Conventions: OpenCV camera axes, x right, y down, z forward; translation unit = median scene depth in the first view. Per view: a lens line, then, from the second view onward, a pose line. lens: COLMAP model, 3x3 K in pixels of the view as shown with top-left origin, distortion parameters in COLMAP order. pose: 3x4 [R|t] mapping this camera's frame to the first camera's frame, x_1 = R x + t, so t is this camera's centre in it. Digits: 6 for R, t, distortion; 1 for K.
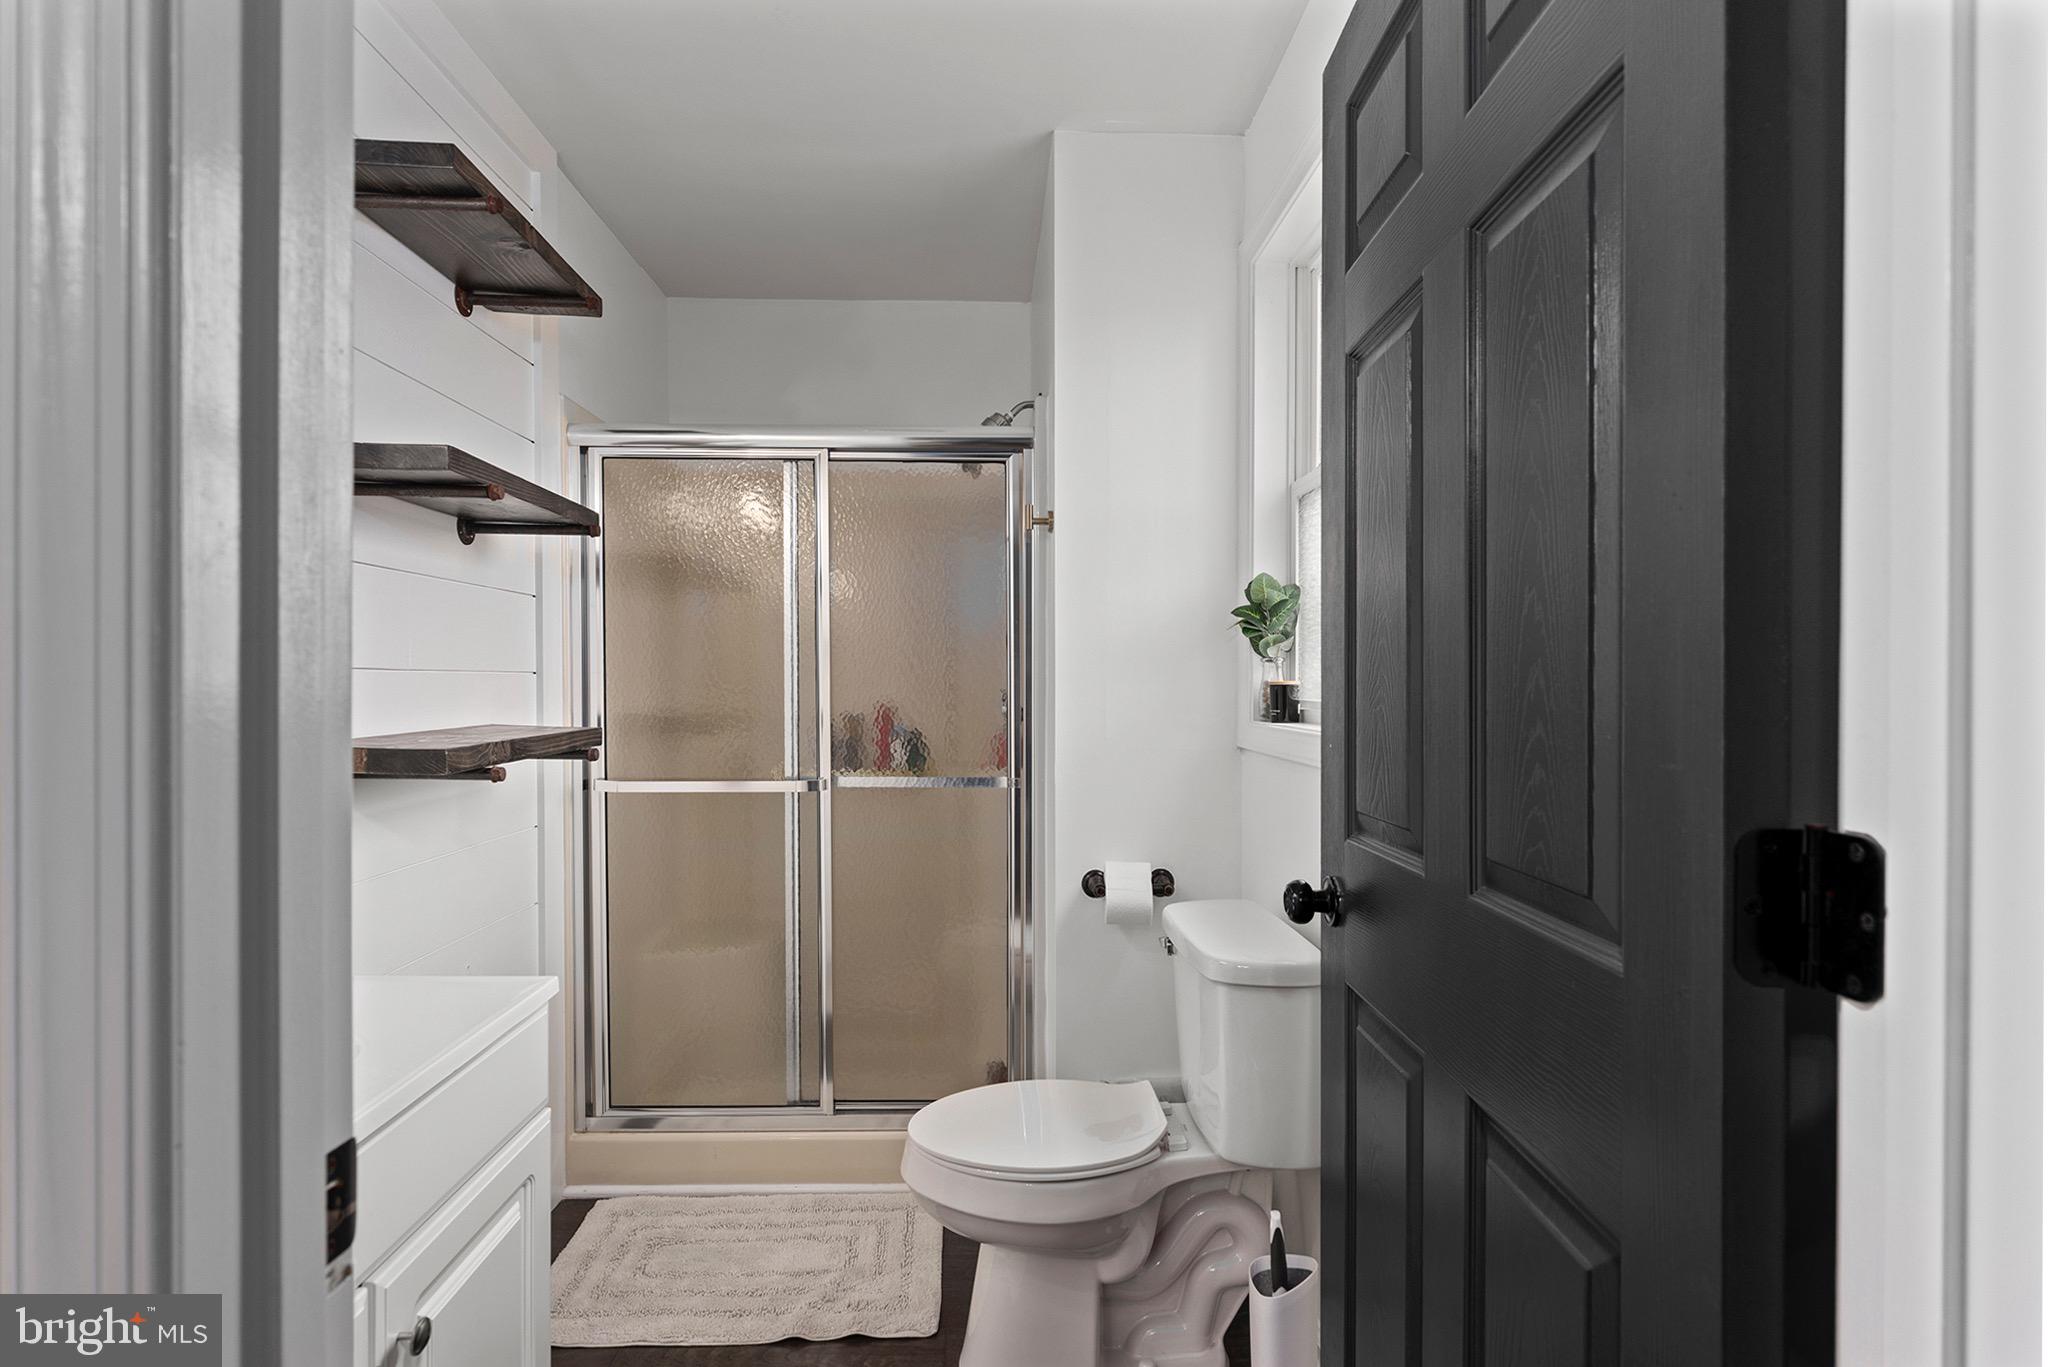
lens RADIAL K [[1011.3, 0, 992.1], [0, 1011.3, 699.3], [0, 0, 1]] dist [0.003964, -0.000598]
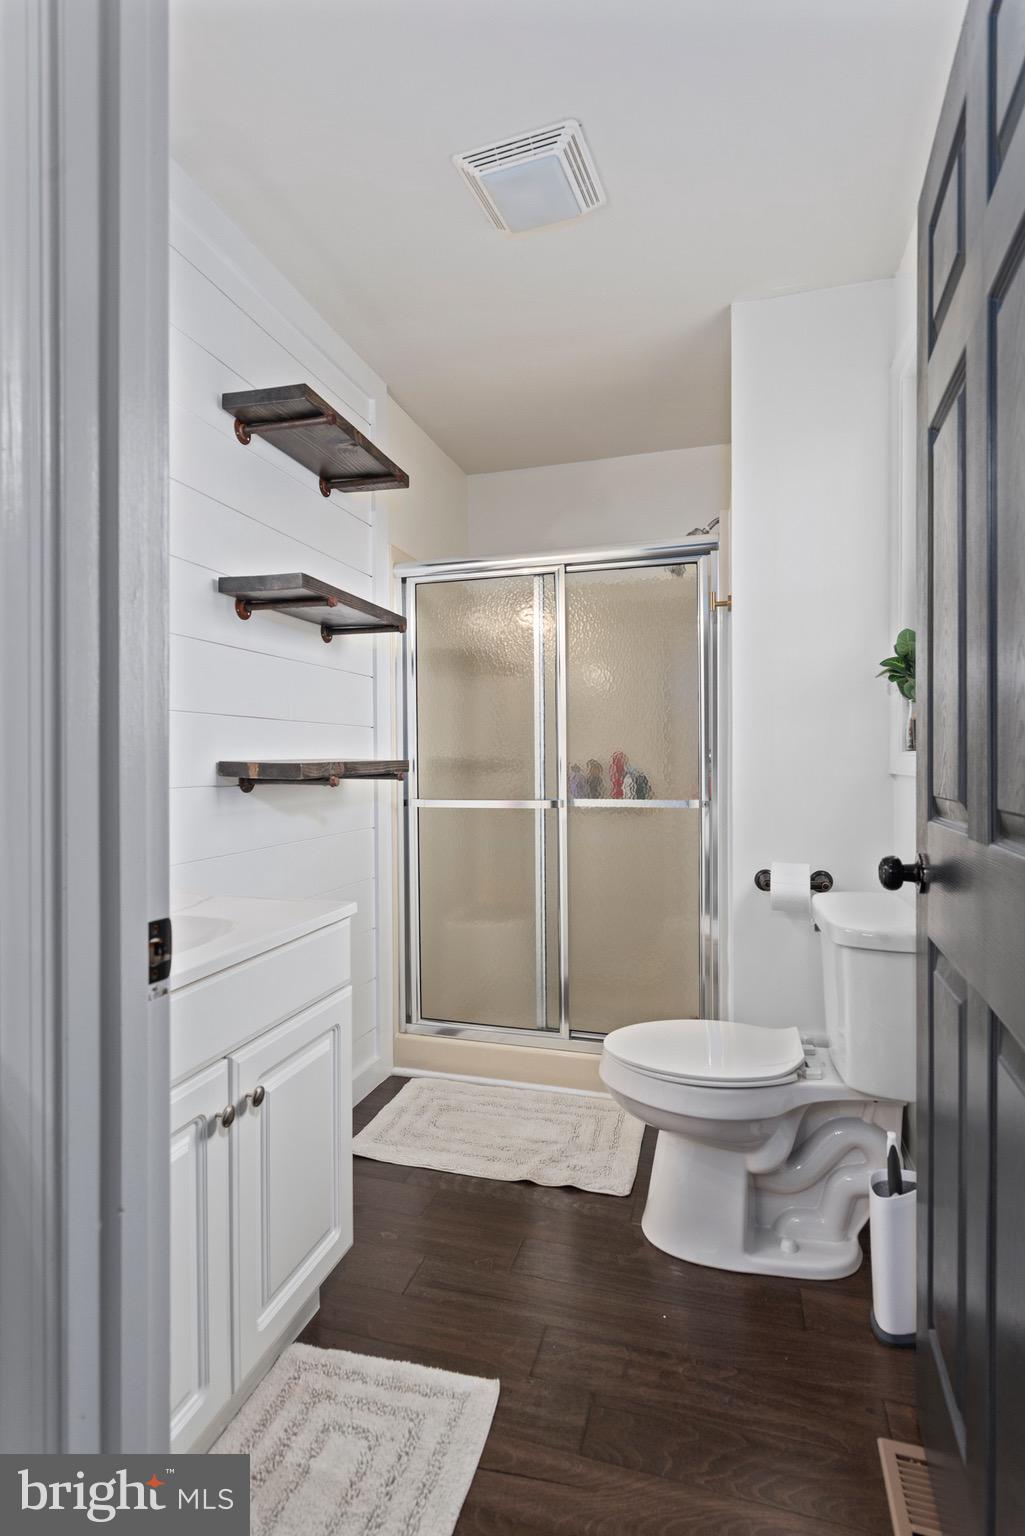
lens RADIAL K [[758.5, 0, 505.8], [0, 758.5, 772.8], [0, 0, 1]] dist [0.003964, -0.000598]
pose [[0.951287, -0.009446, -0.308163, 0.100510], [0.008797, 0.999955, -0.003498, 0.053478], [0.308183, 0.000616, 0.951327, -0.025599]]
